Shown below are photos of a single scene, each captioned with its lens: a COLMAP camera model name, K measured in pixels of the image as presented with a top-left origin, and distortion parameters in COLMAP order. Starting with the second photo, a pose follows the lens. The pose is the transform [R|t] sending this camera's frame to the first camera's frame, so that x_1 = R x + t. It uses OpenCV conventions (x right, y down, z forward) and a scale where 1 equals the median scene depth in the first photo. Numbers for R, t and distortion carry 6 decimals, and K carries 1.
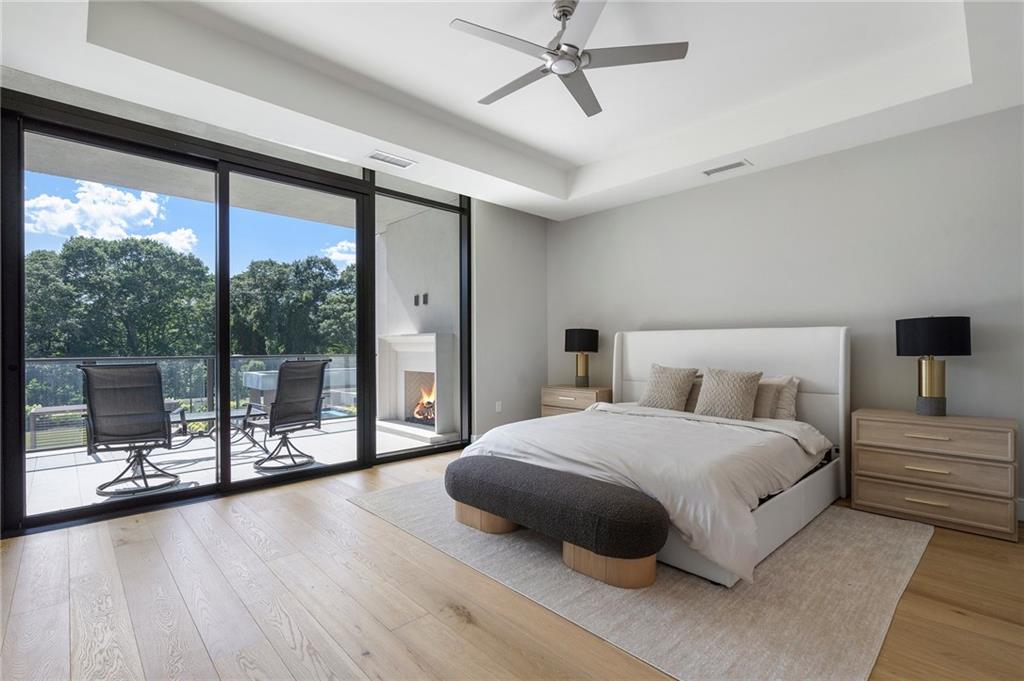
lens RADIAL K [[467.7, 0, 512.0], [0, 467.7, 340.5], [0, 0, 1]] dist [-0.001926, -0.000007]
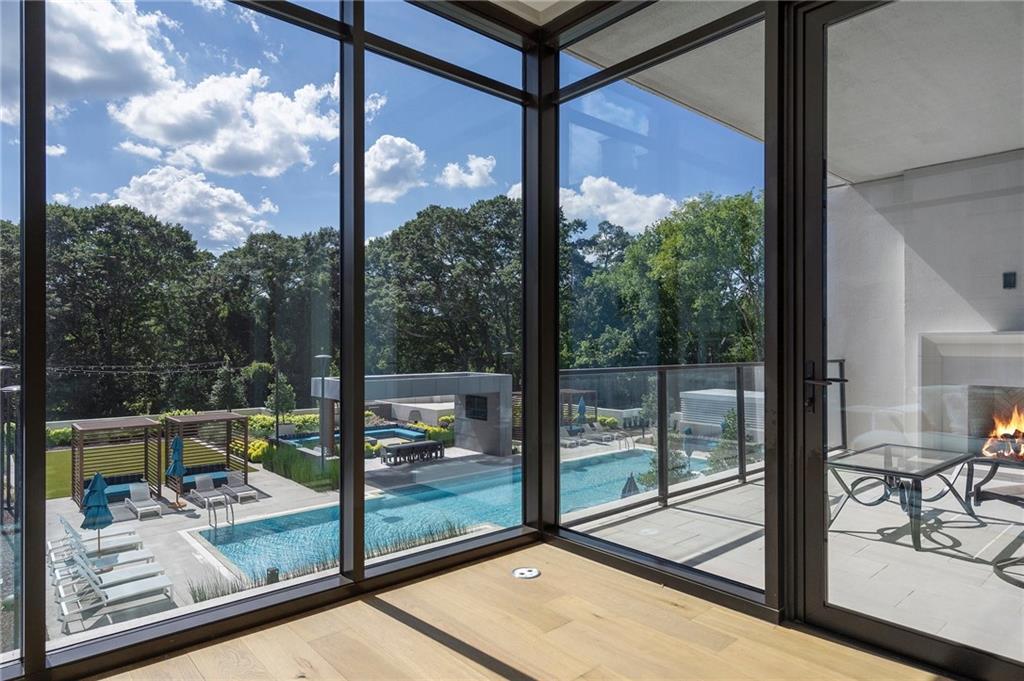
lens RADIAL K [[606.1, 0, 512.0], [0, 606.1, 340.5], [0, 0, 1]] dist [0.014924, 0.001121]
pose [[0.998911, 0.004514, -0.046439, -0.084525], [-0.004262, 0.999976, 0.005522, -0.000123], [0.046463, -0.005318, 0.998906, 0.008482]]
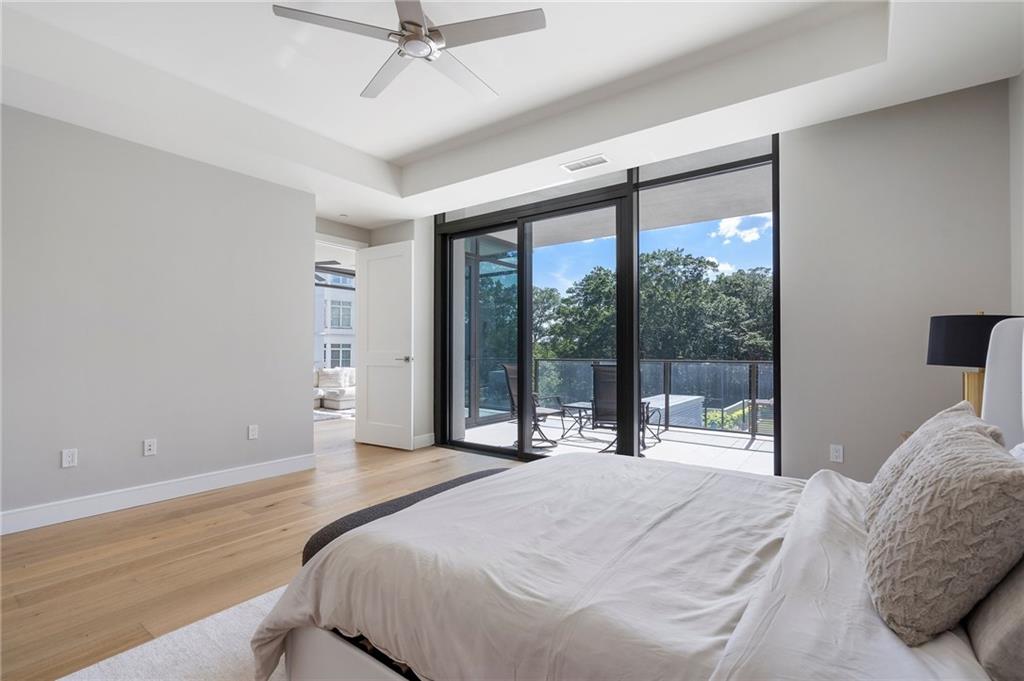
lens RADIAL K [[467.0, 0, 512.0], [0, 467.0, 340.5], [0, 0, 1]] dist [-0.000115, 0.000087]
pose [[0.182230, -0.019574, -0.983061, 0.033816], [0.009113, 0.999793, -0.018218, 0.000287], [0.983214, -0.005639, 0.182370, 0.032934]]
